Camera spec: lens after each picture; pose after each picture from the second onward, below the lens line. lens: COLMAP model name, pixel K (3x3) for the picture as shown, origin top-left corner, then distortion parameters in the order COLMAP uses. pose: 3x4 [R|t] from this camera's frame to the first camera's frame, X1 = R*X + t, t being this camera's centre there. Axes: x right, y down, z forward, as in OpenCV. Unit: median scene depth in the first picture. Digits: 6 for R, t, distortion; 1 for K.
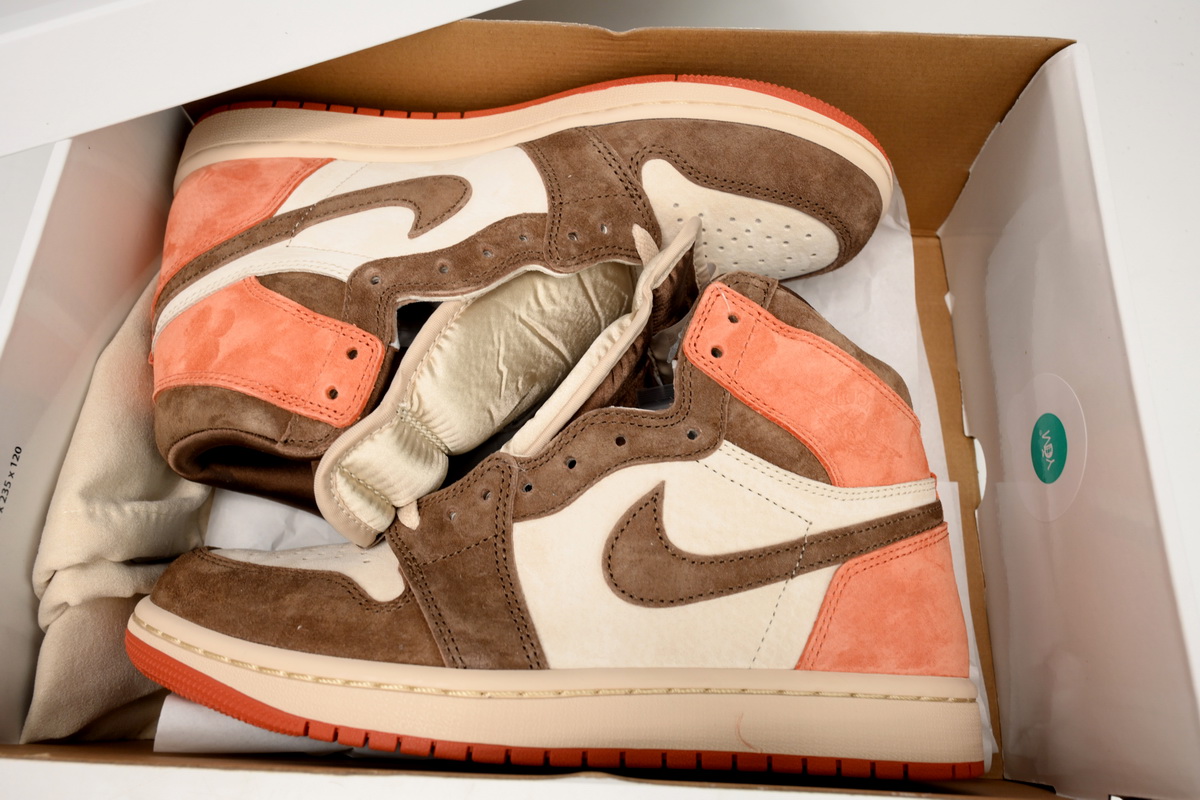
lens RADIAL K [[857.2, 0, 600.0], [0, 857.2, 400.0], [0, 0, 1]] dist [-0.004386, -0.001401]
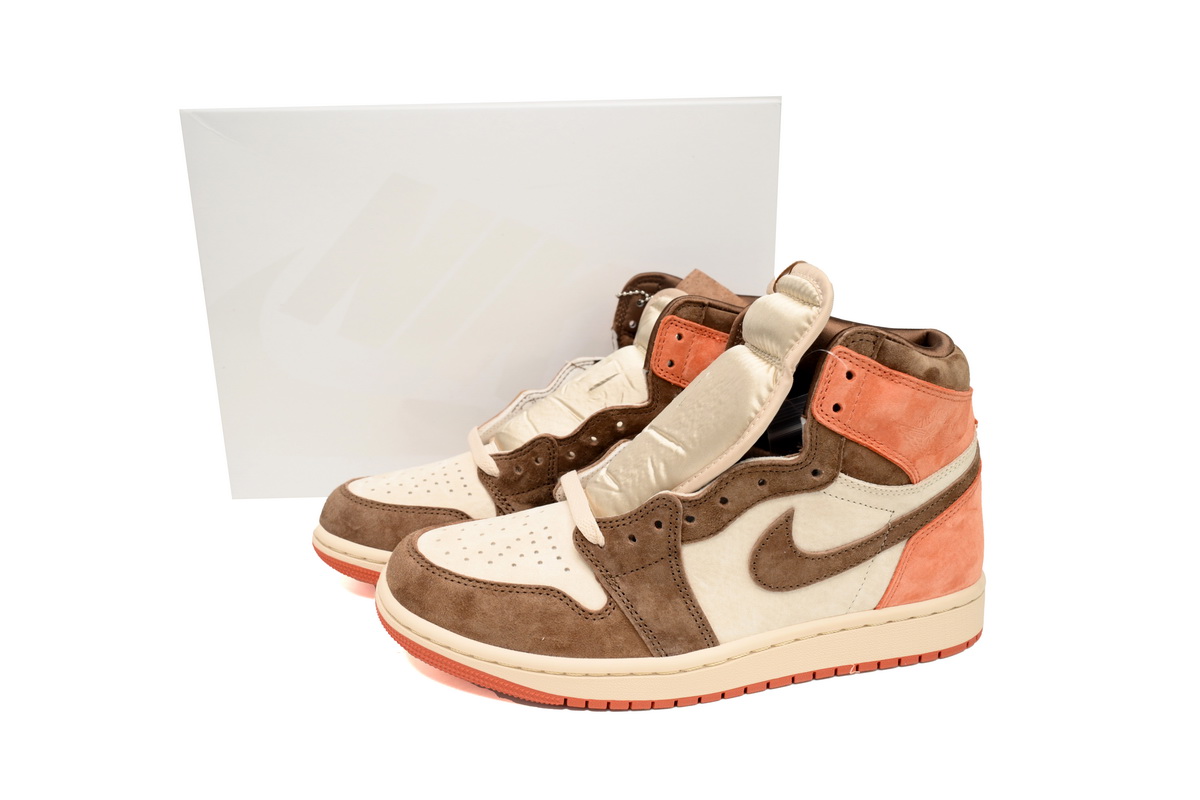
lens RADIAL K [[930.2, 0, 600.0], [0, 930.2, 400.0], [0, 0, 1]] dist [0.055159, 0.000343]
pose [[0.988191, -0.104320, 0.112231, -0.365261], [0.028855, 0.846041, 0.532336, -0.820883], [-0.150486, -0.522811, 0.839061, -0.080710]]
